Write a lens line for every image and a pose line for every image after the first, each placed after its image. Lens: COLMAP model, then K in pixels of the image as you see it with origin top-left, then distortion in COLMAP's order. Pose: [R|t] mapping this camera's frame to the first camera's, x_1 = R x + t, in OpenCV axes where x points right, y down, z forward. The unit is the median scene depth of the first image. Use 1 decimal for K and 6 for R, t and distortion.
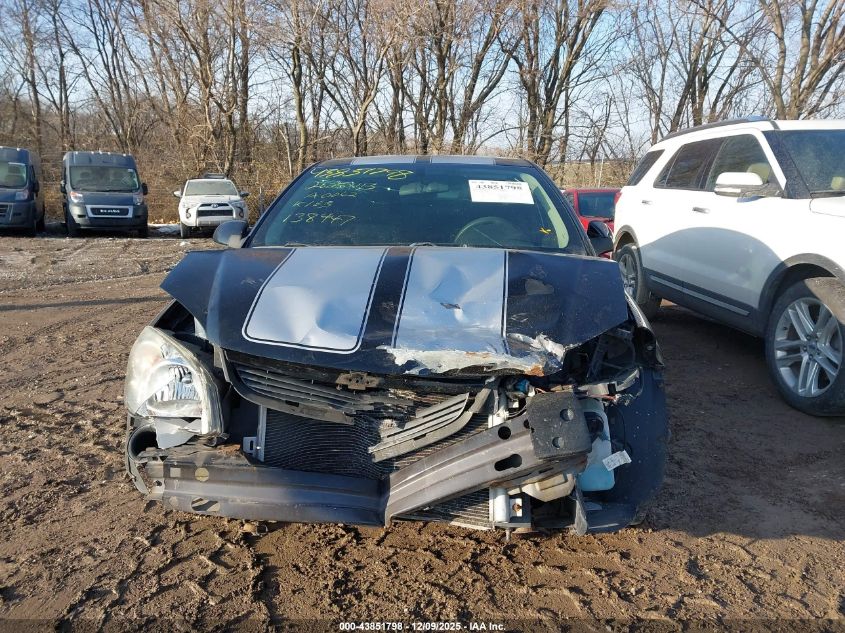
lens RADIAL K [[663.0, 0, 418.2], [0, 663.0, 290.6], [0, 0, 1]] dist [0.015630, -0.015142]
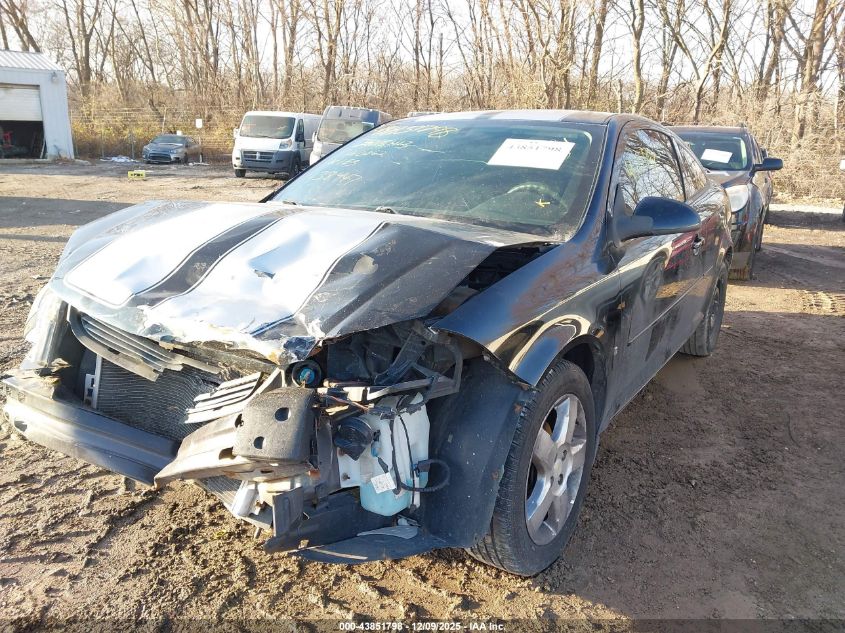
lens RADIAL K [[663.0, 0, 418.2], [0, 663.0, 290.6], [0, 0, 1]] dist [0.015630, -0.015142]
pose [[0.869146, 0.119514, -0.479897, 0.693377], [-0.091054, 0.992443, 0.082251, -0.051964], [0.486101, -0.027792, 0.873461, 0.307572]]
